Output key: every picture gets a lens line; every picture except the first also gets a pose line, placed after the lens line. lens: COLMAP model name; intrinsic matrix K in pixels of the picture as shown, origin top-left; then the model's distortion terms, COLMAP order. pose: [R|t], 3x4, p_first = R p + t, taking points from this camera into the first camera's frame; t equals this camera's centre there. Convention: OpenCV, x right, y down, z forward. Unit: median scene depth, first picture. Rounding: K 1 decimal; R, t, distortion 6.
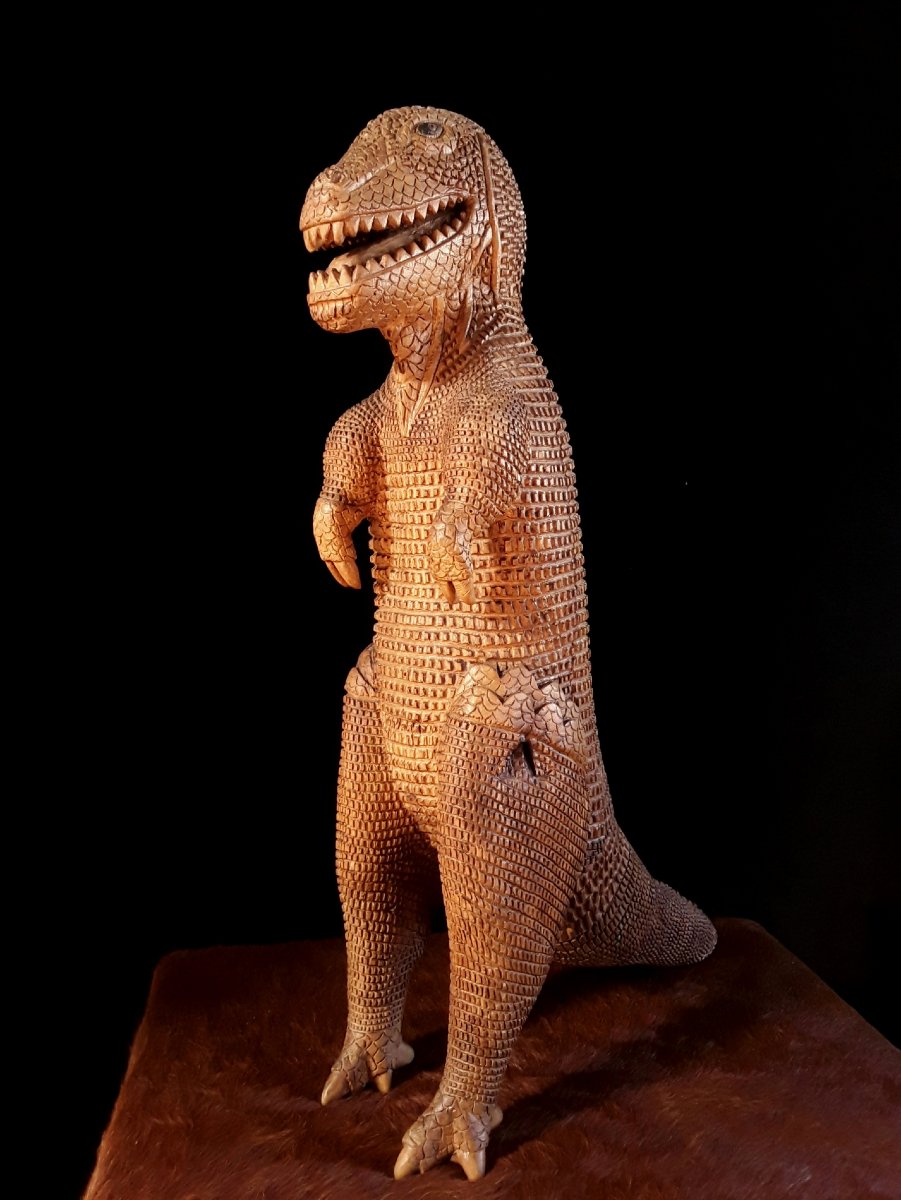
lens RADIAL K [[1040.3, 0, 499.6], [0, 1040.3, 561.8], [0, 0, 1]] dist [0.102498, -0.175251]
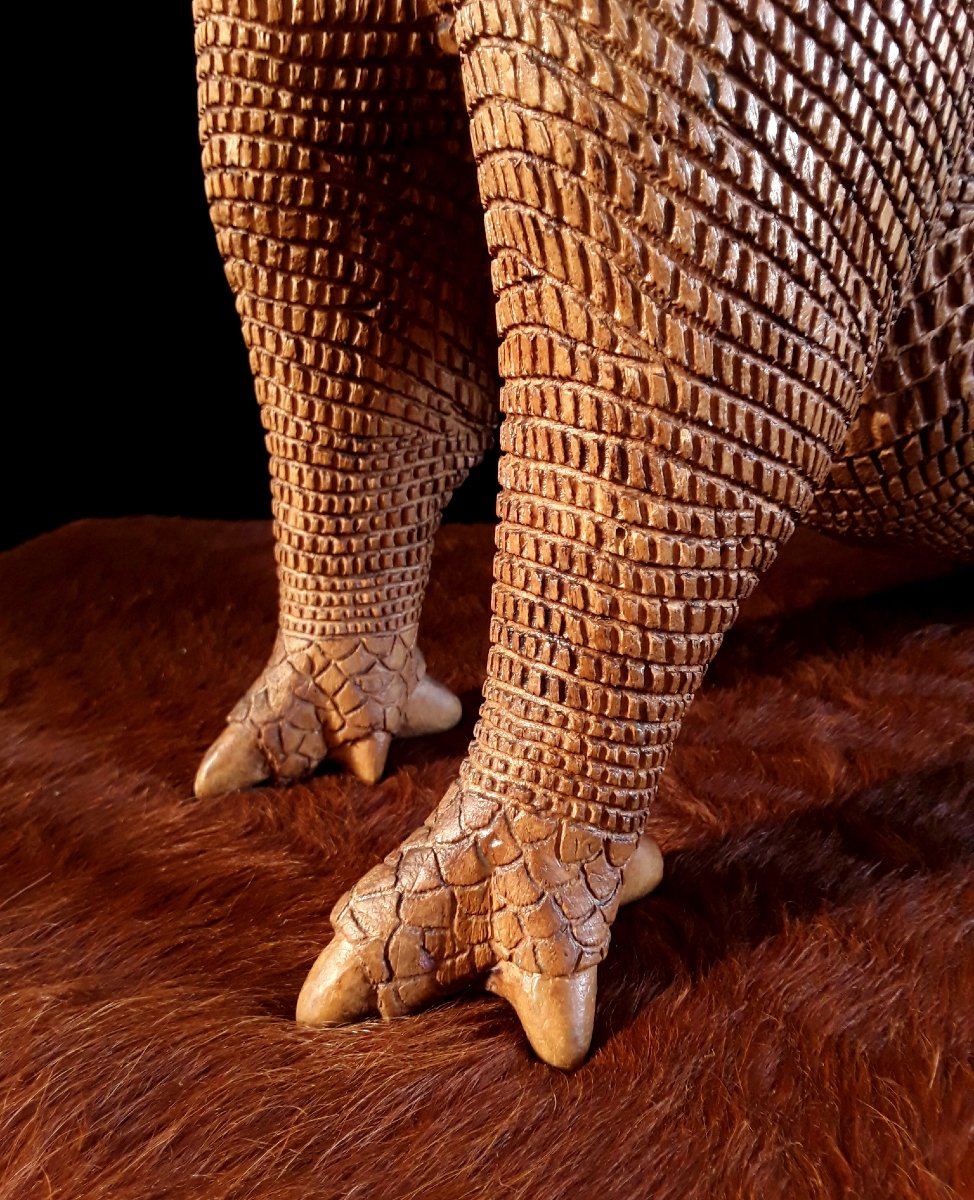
lens RADIAL K [[1111.8, 0, 487.0], [0, 1111.8, 600.0], [0, 0, 1]] dist [0.151613, -0.274440]
pose [[0.983411, 0.049754, -0.174436, 0.006186], [-0.000005, 0.961654, 0.274267, 0.345581], [0.181392, -0.269716, 0.945701, 0.677350]]
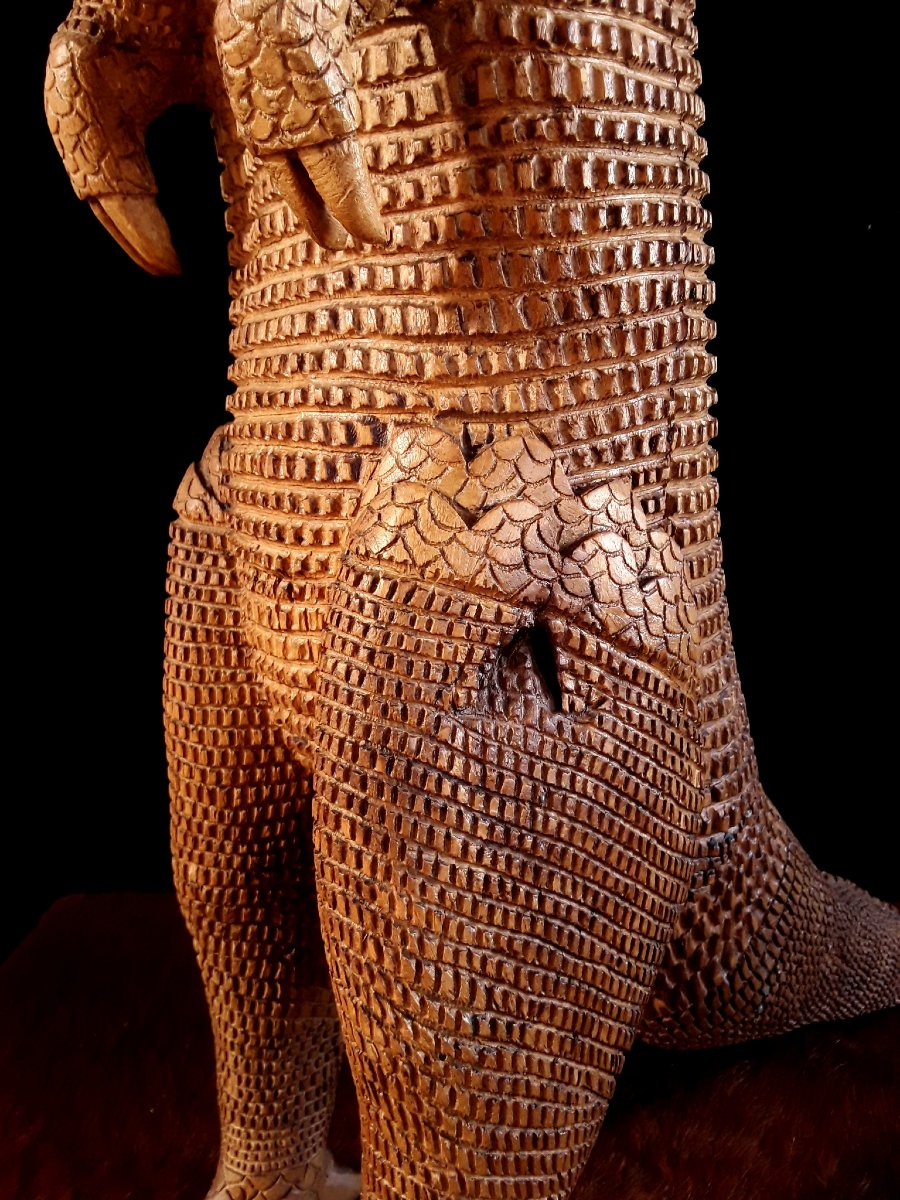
lens RADIAL K [[1023.6, 0, 450.0], [0, 1023.6, 600.0], [0, 0, 1]] dist [0.112543, -0.233006]
pose [[0.985017, 0.016321, -0.171686, 0.057732], [0.008926, 0.989353, 0.145260, 0.103936], [0.172229, -0.144616, 0.974384, 0.608046]]
